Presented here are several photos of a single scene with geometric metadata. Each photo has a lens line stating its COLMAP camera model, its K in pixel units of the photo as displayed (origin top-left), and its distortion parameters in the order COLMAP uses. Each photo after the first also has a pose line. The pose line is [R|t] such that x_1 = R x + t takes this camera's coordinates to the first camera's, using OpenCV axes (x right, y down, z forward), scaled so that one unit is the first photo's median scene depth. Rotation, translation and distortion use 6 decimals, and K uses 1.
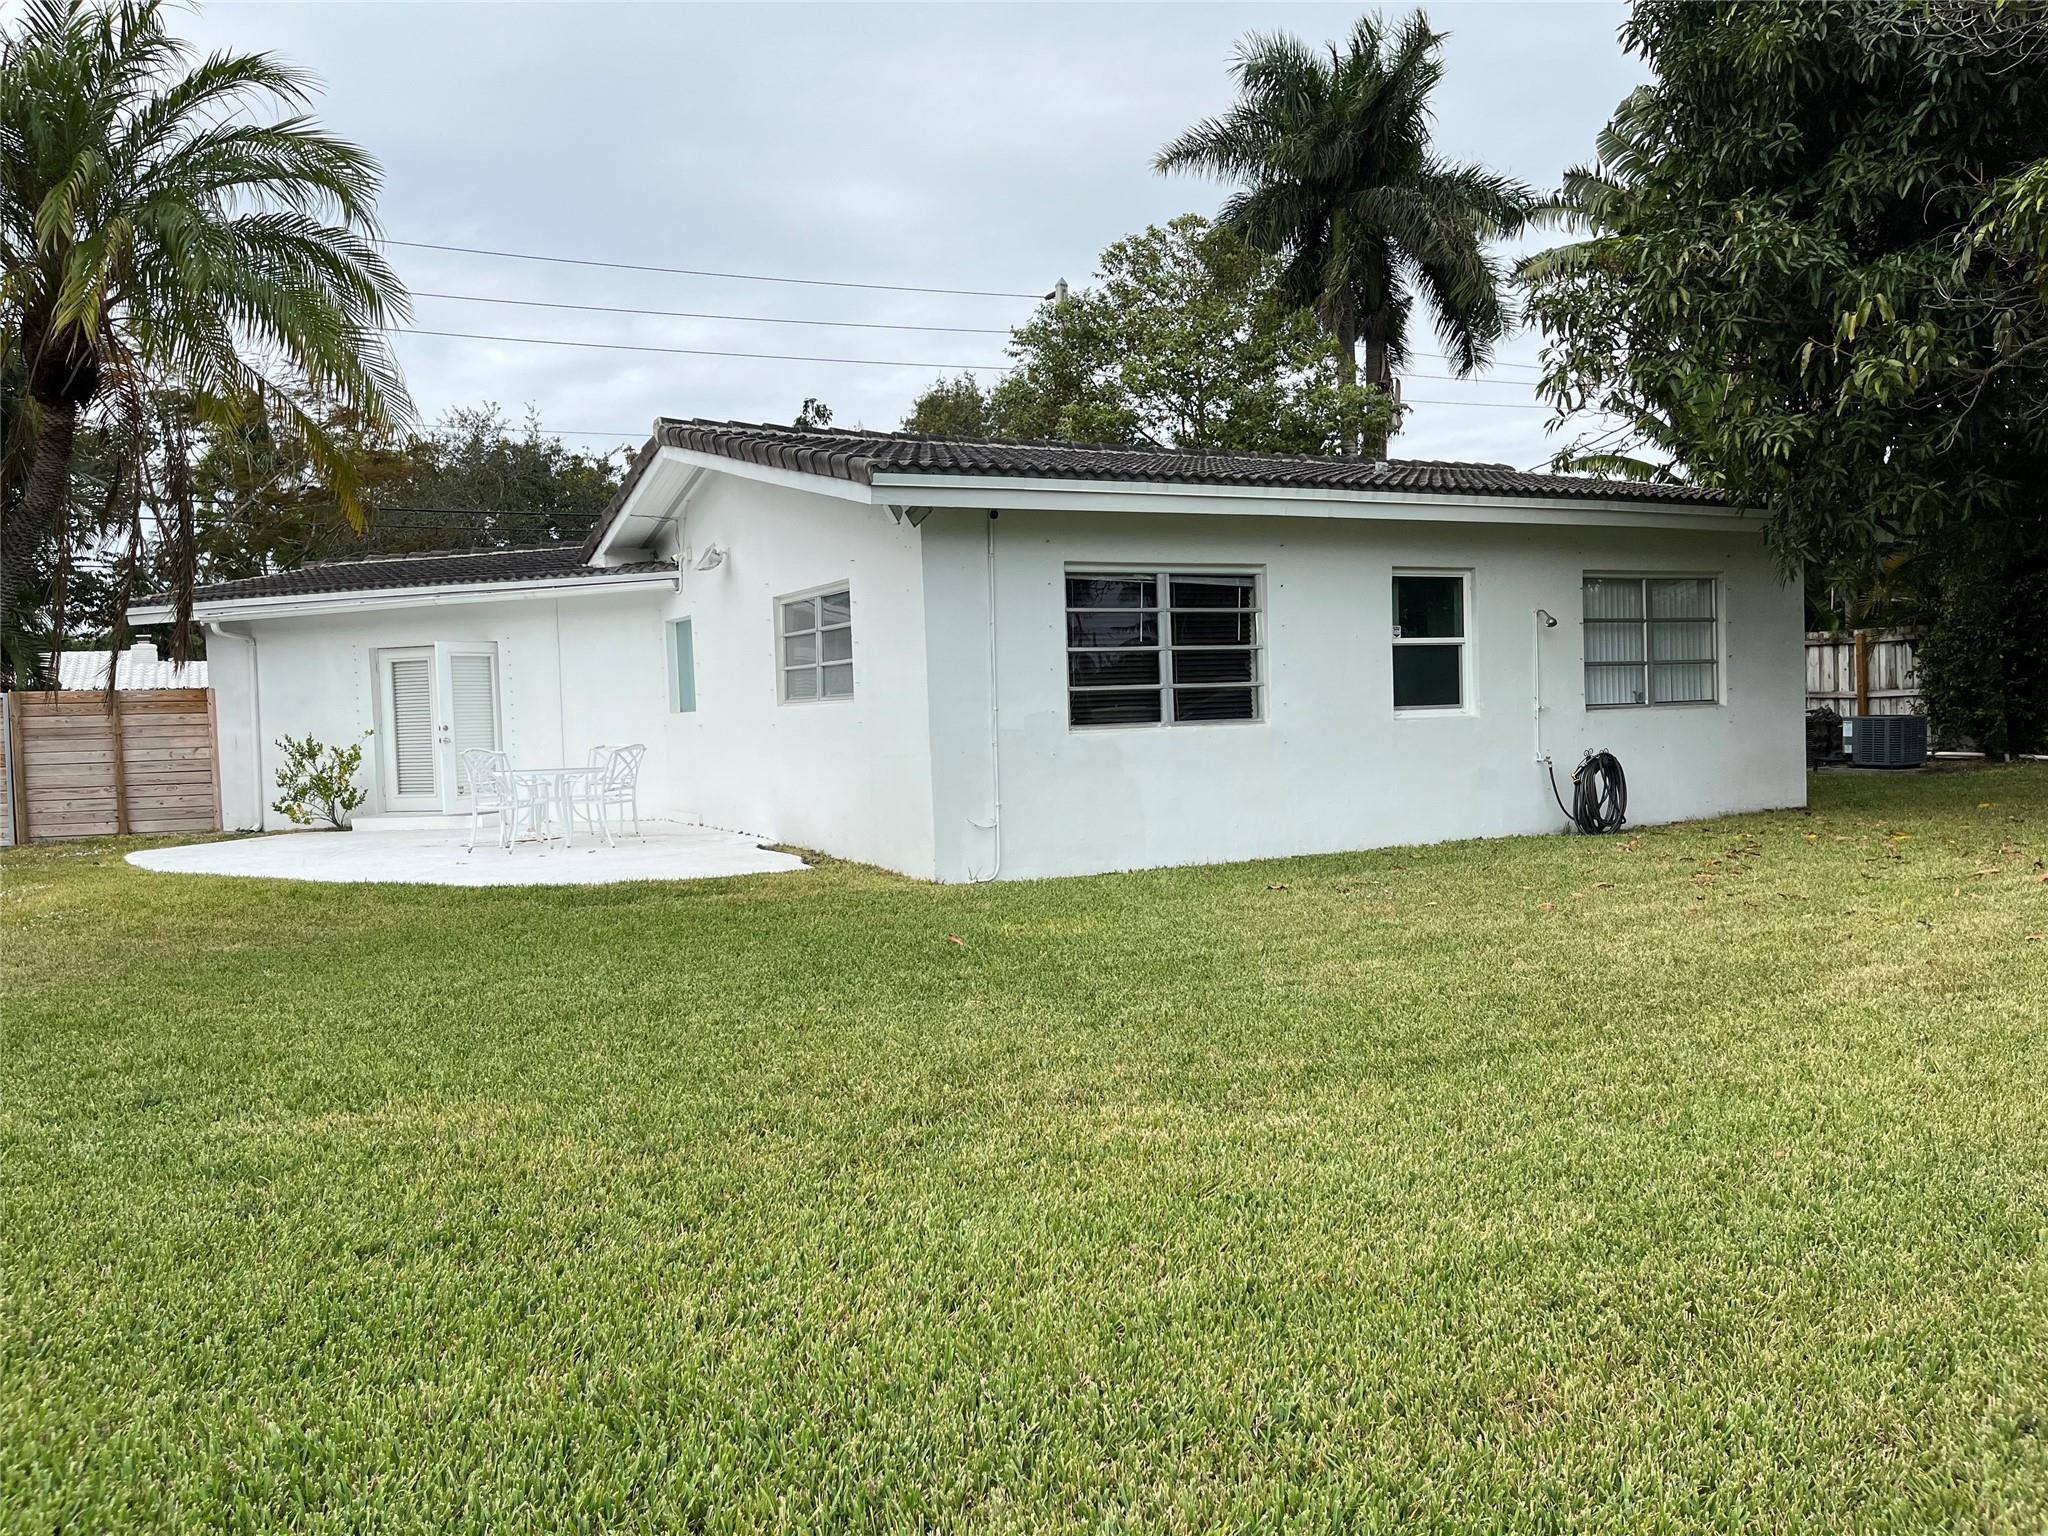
lens RADIAL K [[1554.4, 0, 1024.0], [0, 1554.4, 768.0], [0, 0, 1]] dist [0.025831, -0.060487]
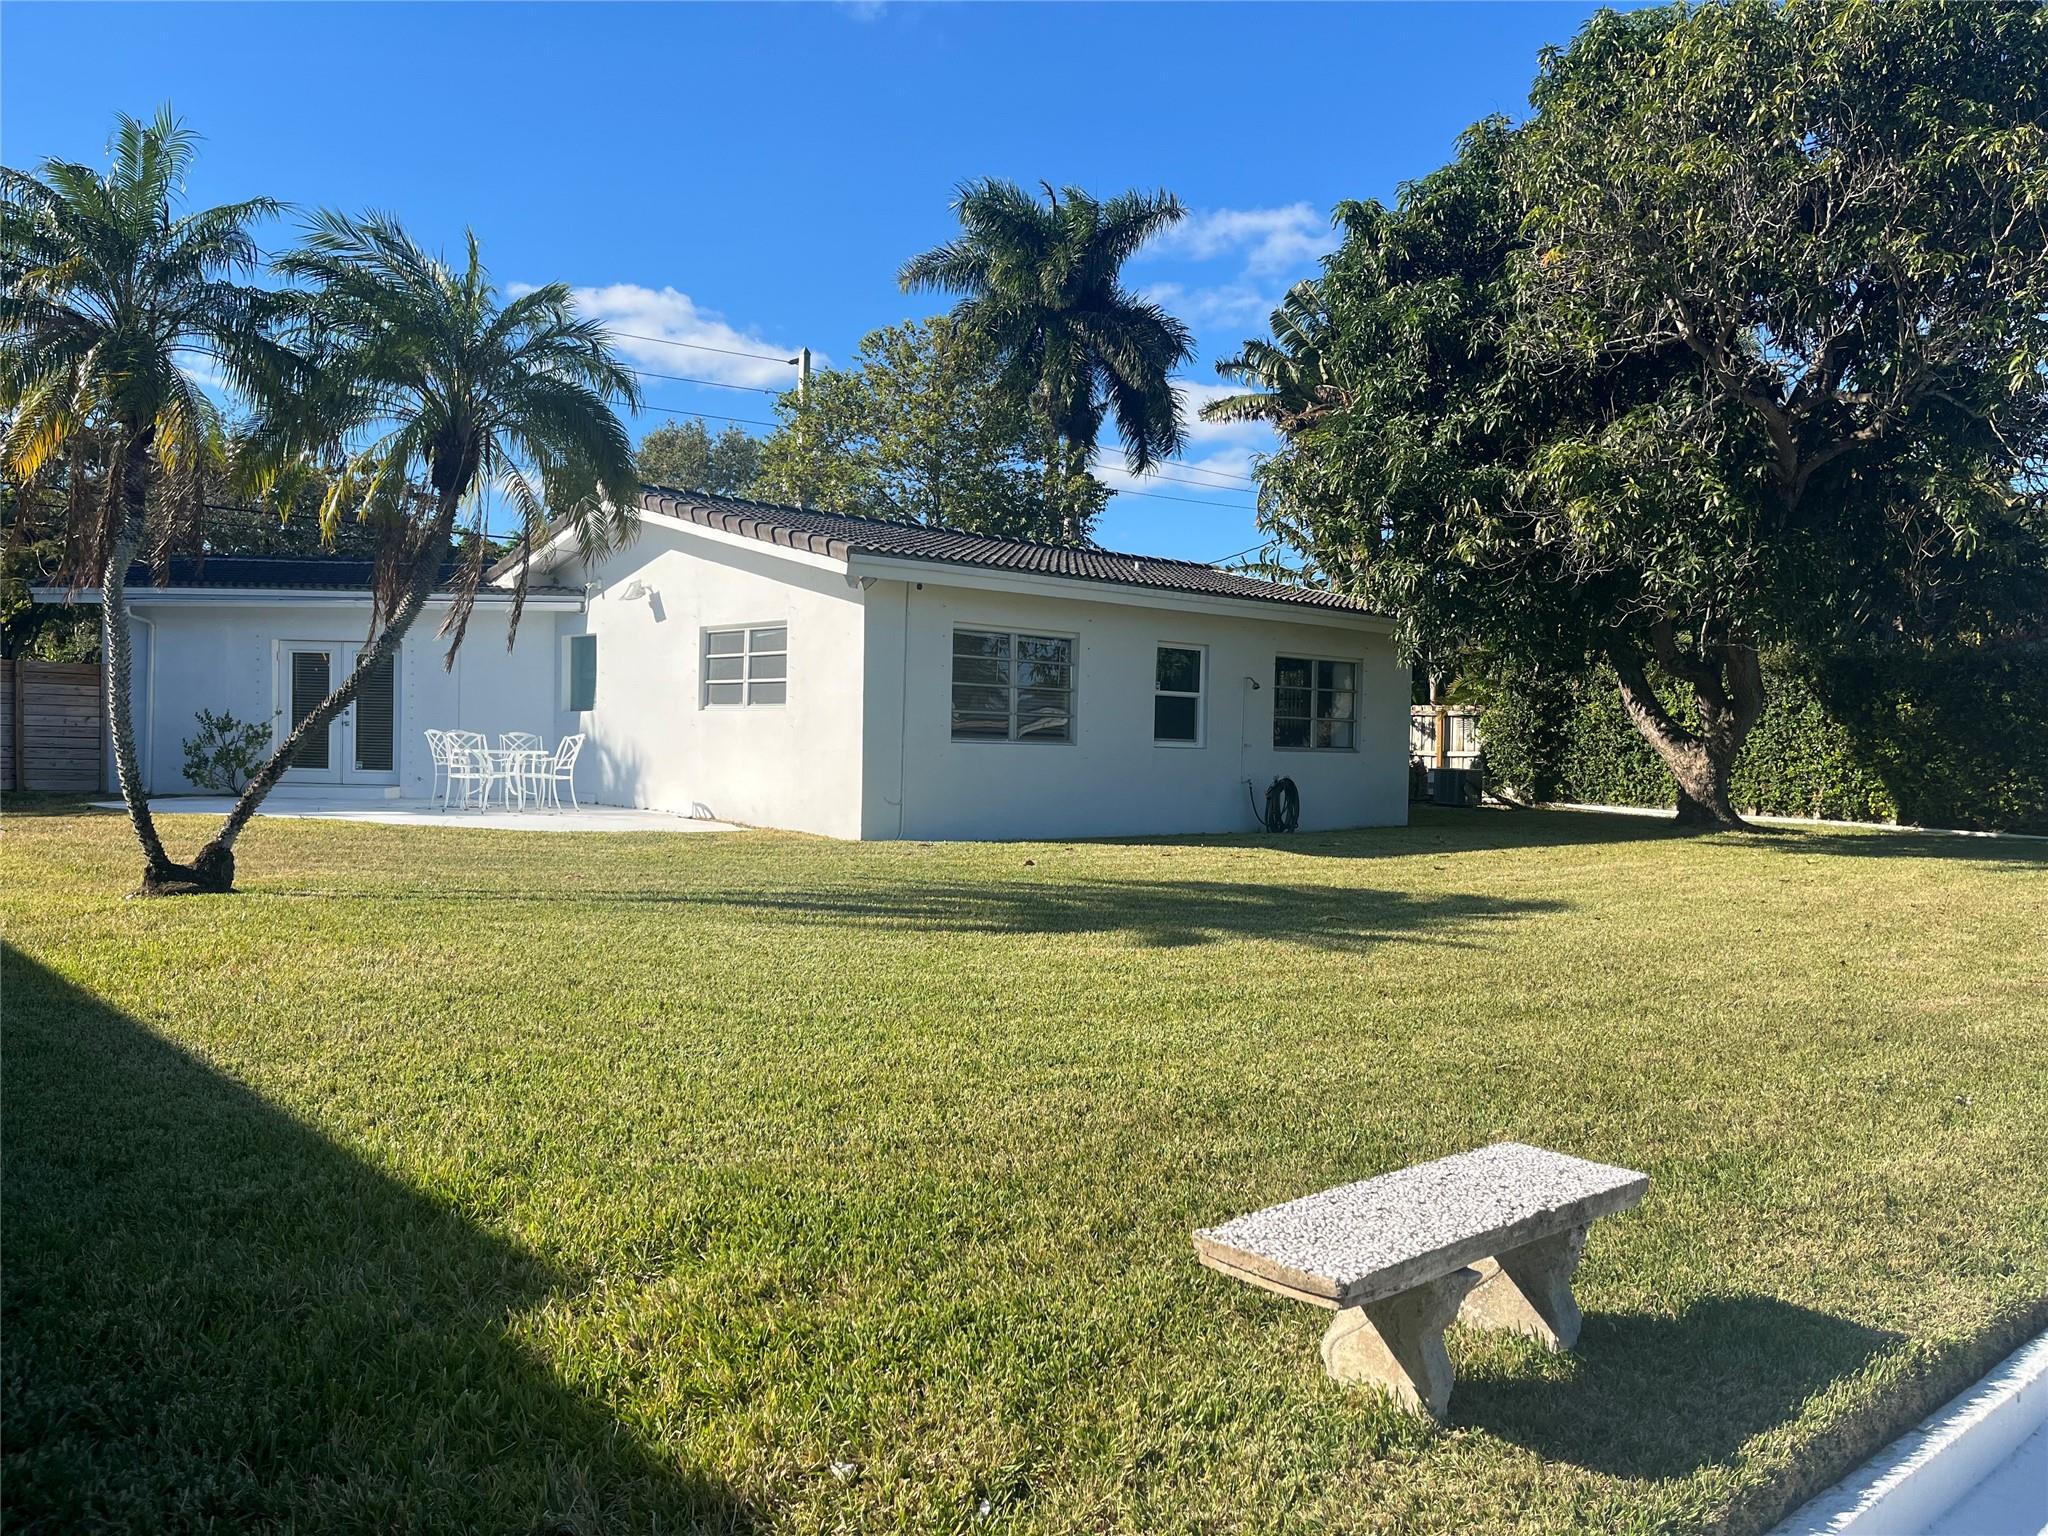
lens RADIAL K [[1554.4, 0, 1024.0], [0, 1554.4, 768.0], [0, 0, 1]] dist [0.025831, -0.060487]
pose [[0.968871, 0.054285, 0.241540, -0.154041], [-0.047889, 0.998331, -0.032277, 0.028461], [-0.242889, 0.019706, 0.969854, -0.250631]]
